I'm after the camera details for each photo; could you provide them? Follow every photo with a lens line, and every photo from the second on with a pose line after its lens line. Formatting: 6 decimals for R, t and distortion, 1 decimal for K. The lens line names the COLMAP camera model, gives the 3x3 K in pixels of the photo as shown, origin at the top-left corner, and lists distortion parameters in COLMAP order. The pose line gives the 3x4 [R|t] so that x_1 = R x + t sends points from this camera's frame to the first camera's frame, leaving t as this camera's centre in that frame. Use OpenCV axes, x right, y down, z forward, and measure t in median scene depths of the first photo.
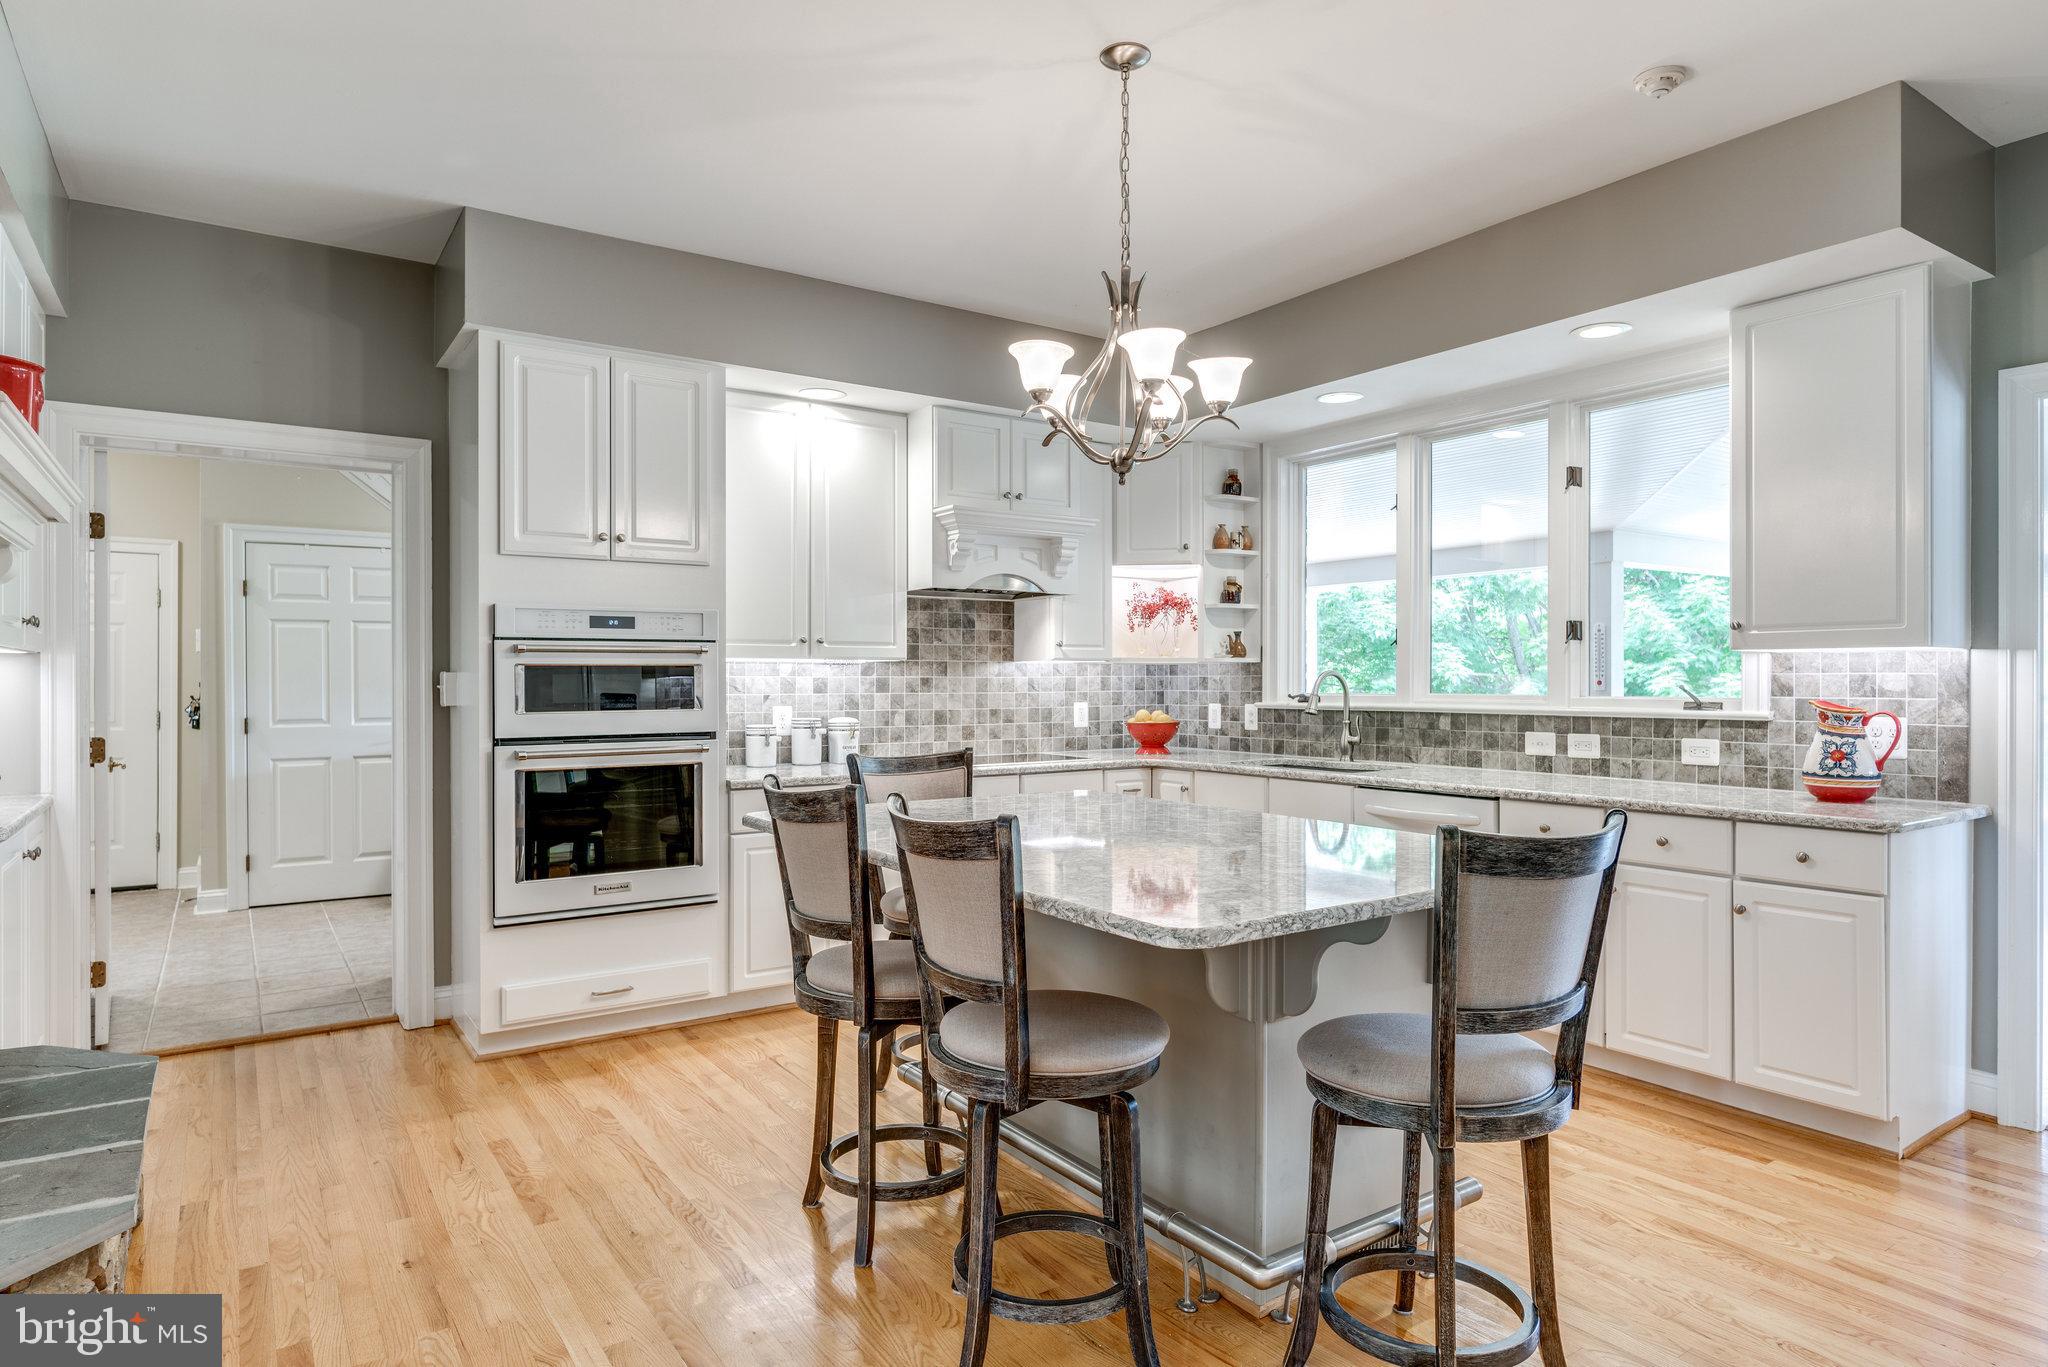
lens RADIAL K [[1166.1, 0, 1023.3], [0, 1166.1, 683.2], [0, 0, 1]] dist [-0.012927, 0.004664]
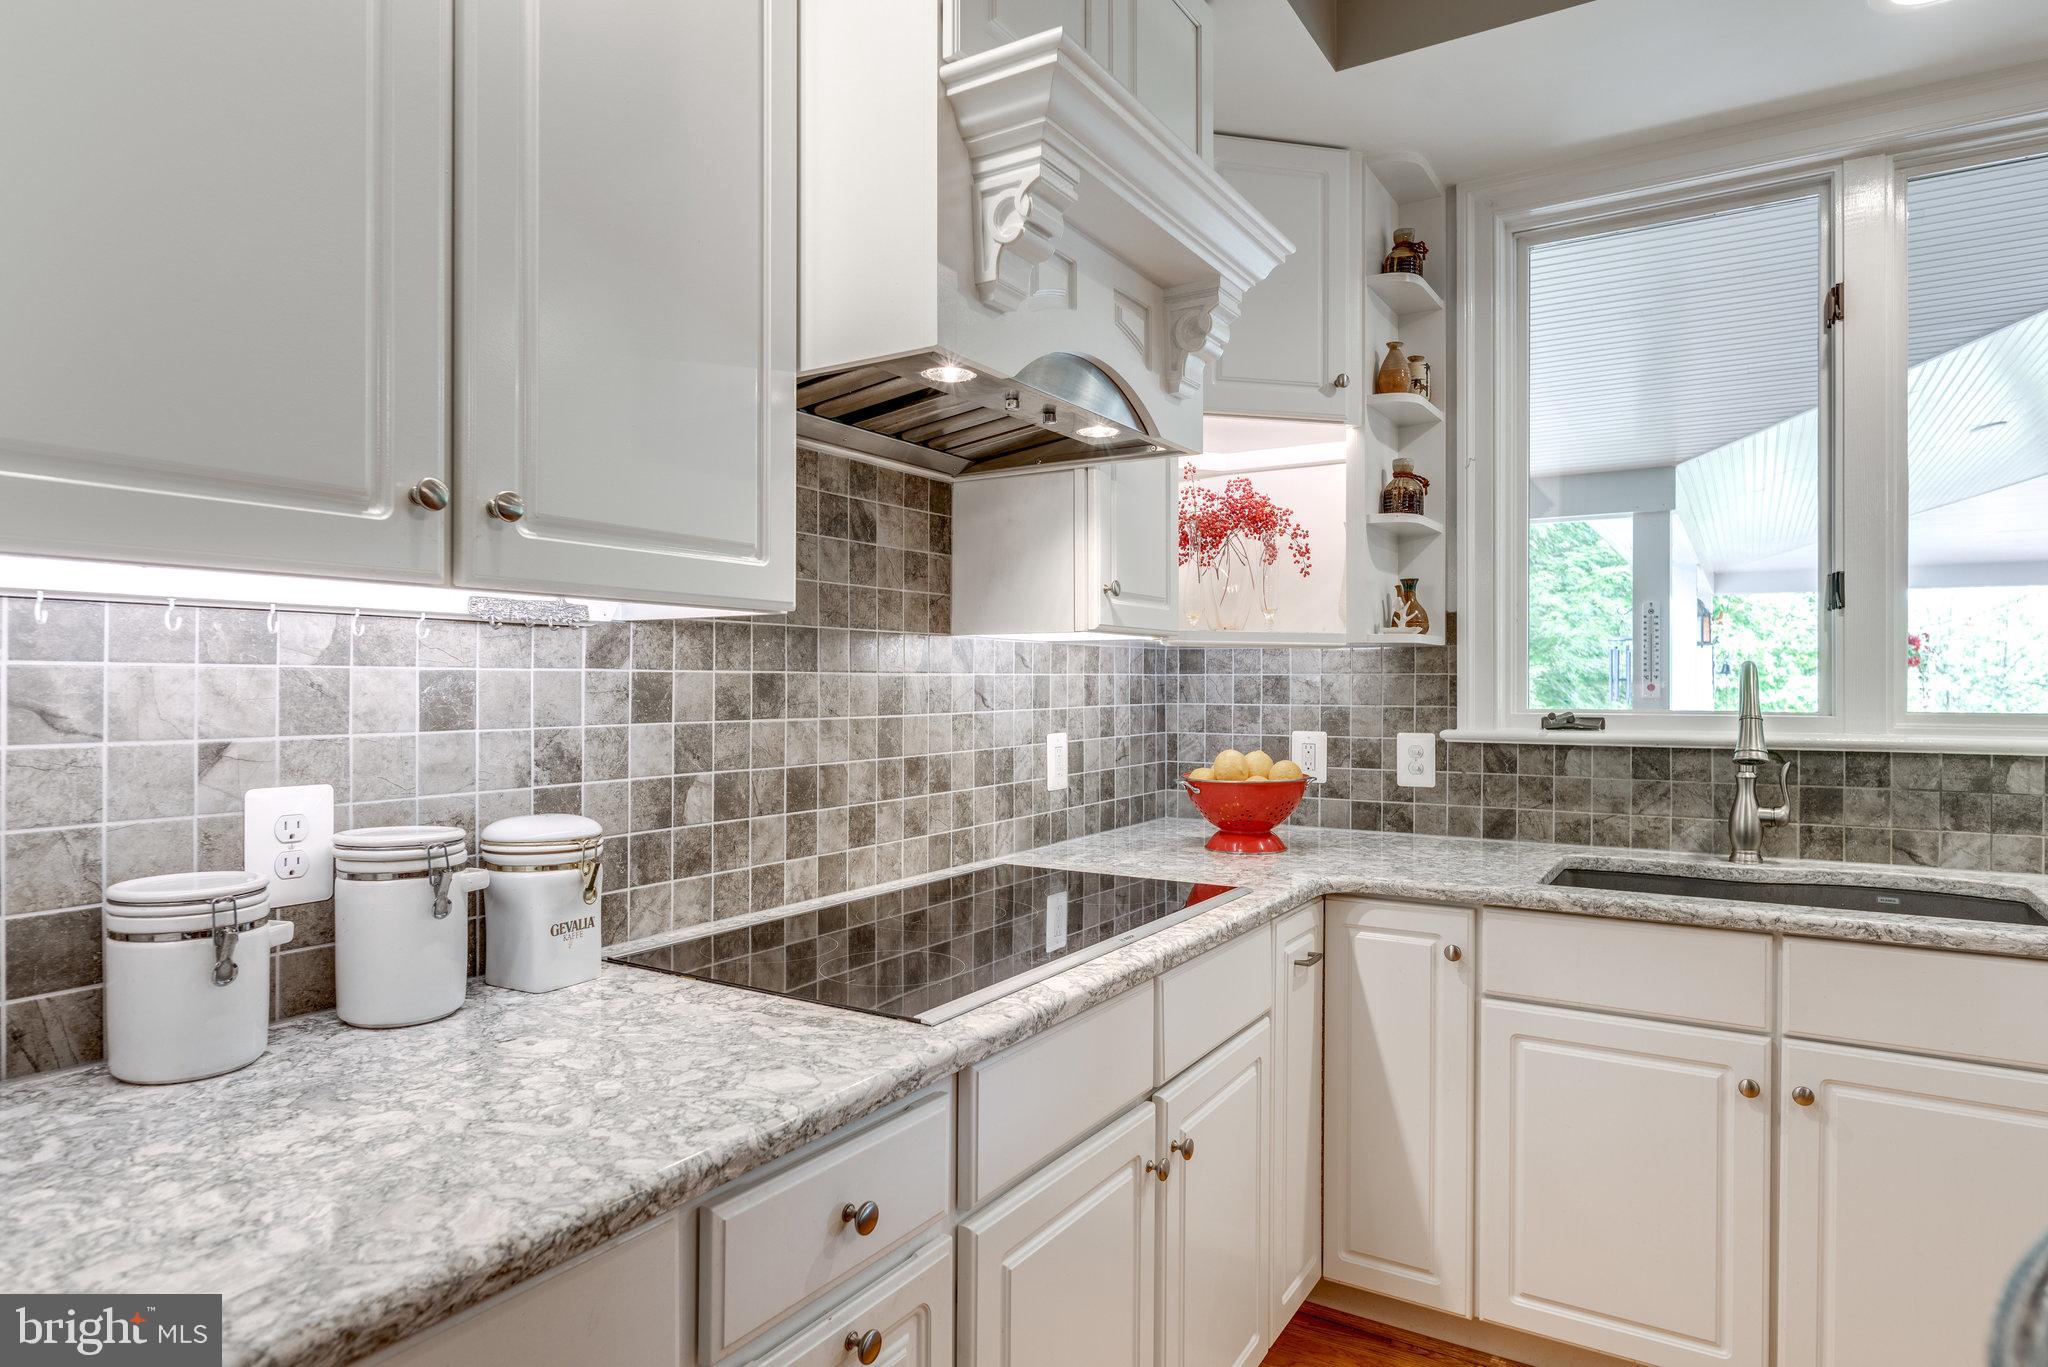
lens RADIAL K [[1166.1, 0, 1027.1], [0, 1166.1, 686.2], [0, 0, 1]] dist [-0.012927, 0.004664]
pose [[0.913763, 0.000147, 0.406247, -0.147551], [-0.000459, 1.000000, 0.000671, -0.001489], [-0.406247, -0.000800, 0.913763, 0.641100]]
